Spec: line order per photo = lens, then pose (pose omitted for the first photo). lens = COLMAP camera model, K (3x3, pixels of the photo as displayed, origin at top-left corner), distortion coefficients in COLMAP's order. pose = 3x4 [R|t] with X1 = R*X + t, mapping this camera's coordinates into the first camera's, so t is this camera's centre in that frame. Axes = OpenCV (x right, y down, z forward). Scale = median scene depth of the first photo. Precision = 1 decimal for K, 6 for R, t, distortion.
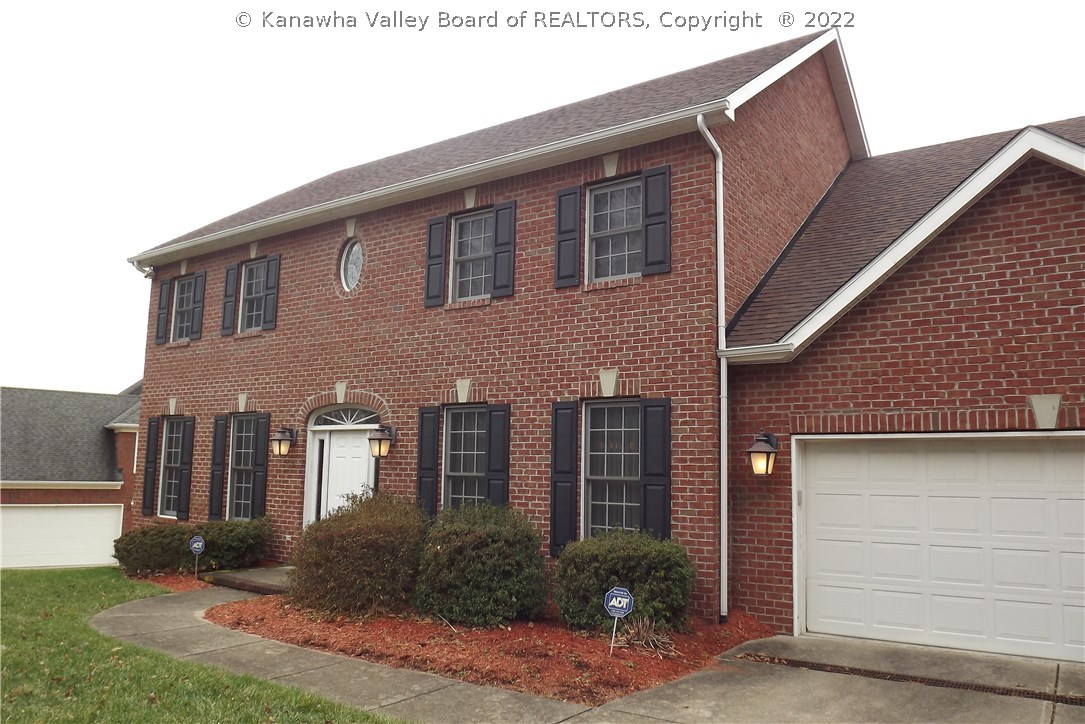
lens RADIAL K [[785.0, 0, 540.4], [0, 785.0, 367.8], [0, 0, 1]] dist [-0.050435, 0.008031]
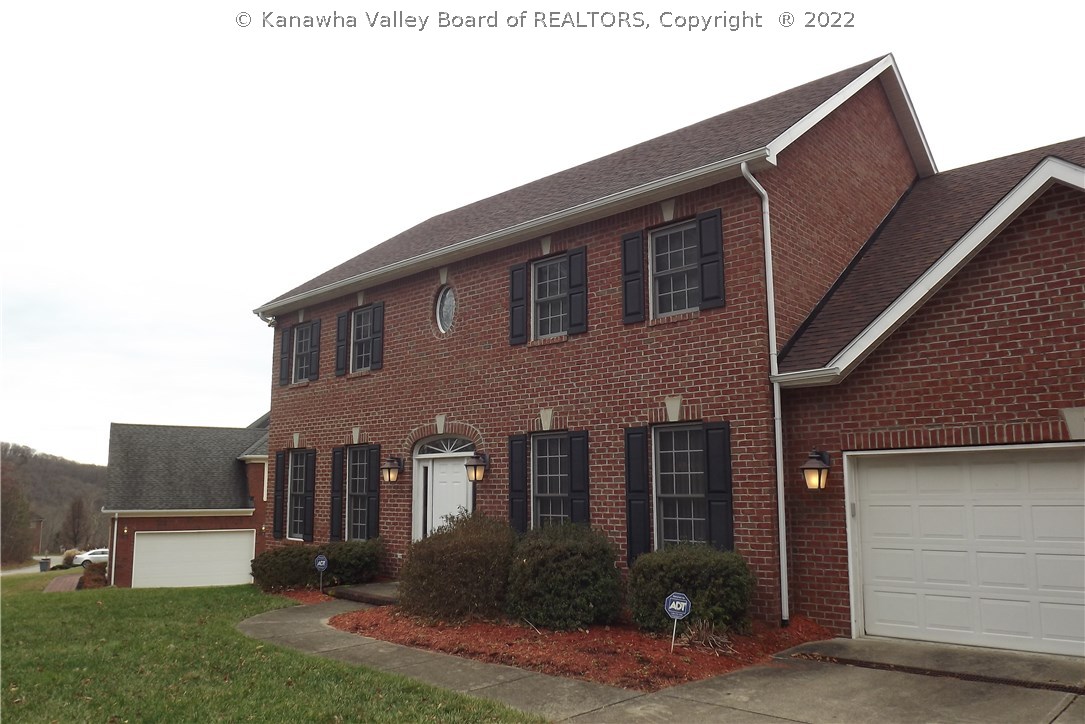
lens RADIAL K [[785.0, 0, 540.4], [0, 785.0, 367.8], [0, 0, 1]] dist [-0.050435, 0.008031]
pose [[0.989745, -0.045311, -0.135468, 0.058191], [0.042202, 0.998777, -0.025740, -0.019714], [0.136469, 0.019759, 0.990447, -0.126272]]
